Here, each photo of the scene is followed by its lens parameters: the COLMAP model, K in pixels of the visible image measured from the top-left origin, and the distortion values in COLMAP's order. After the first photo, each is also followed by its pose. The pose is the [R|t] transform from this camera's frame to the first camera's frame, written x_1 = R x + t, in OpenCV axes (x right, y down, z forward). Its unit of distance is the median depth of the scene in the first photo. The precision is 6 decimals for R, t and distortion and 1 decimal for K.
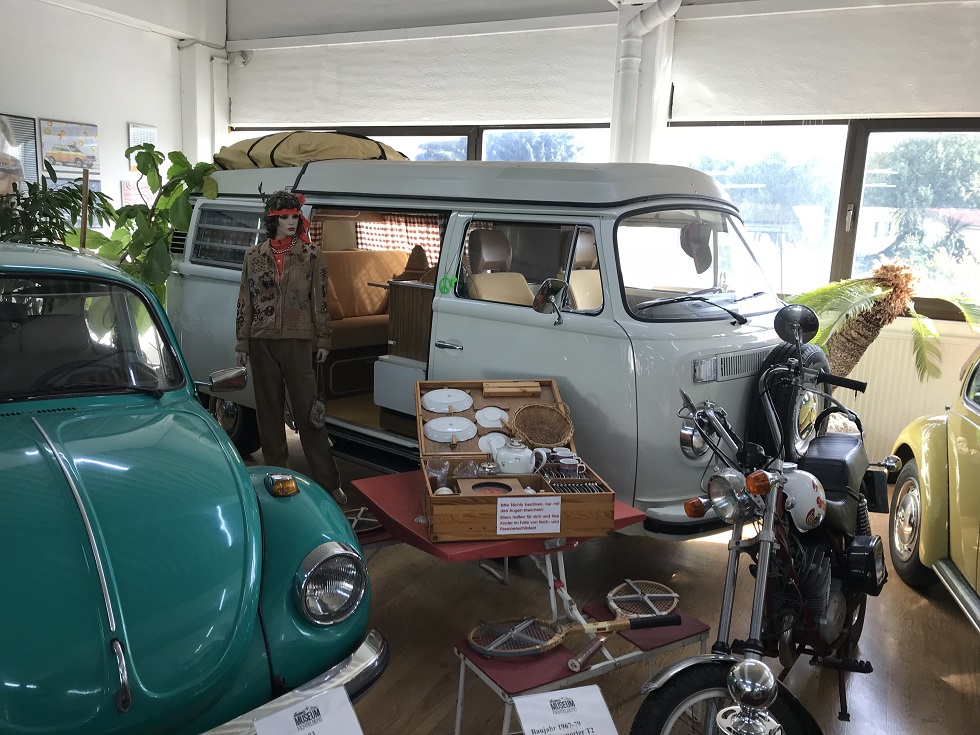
lens RADIAL K [[779.1, 0, 495.6], [0, 779.1, 367.4], [0, 0, 1]] dist [0.031148, -0.039432]
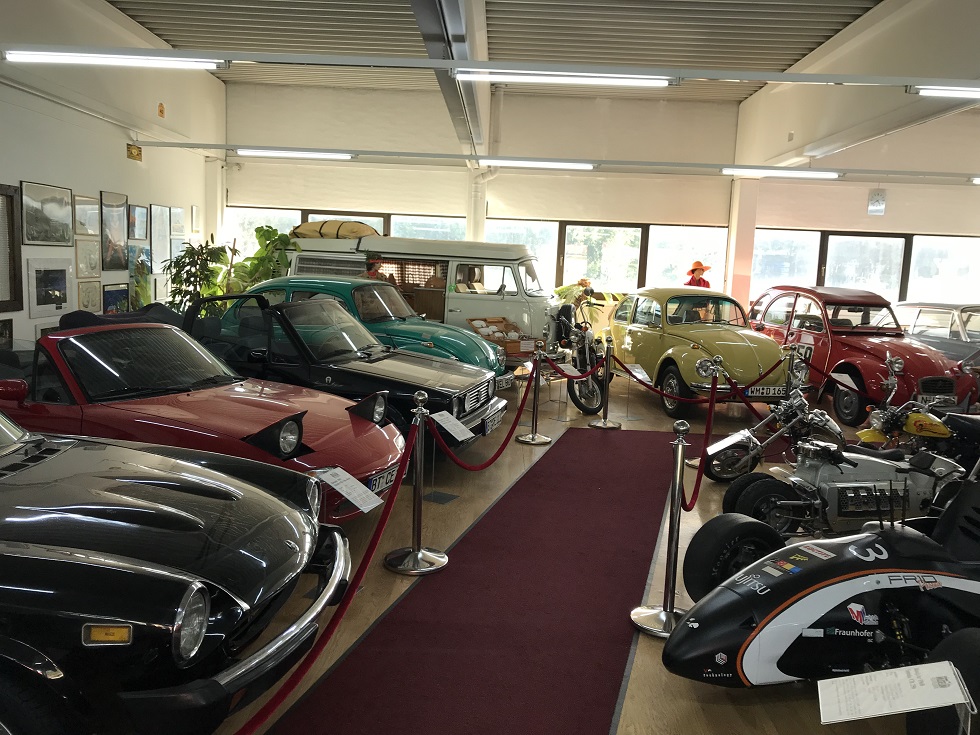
lens RADIAL K [[779.1, 0, 487.6], [0, 779.1, 367.5], [0, 0, 1]] dist [0.031148, -0.039432]
pose [[0.897038, -0.065836, 0.437023, -0.855509], [0.077994, 0.996905, -0.009910, 0.152040], [-0.435017, 0.042975, 0.899396, -1.091803]]
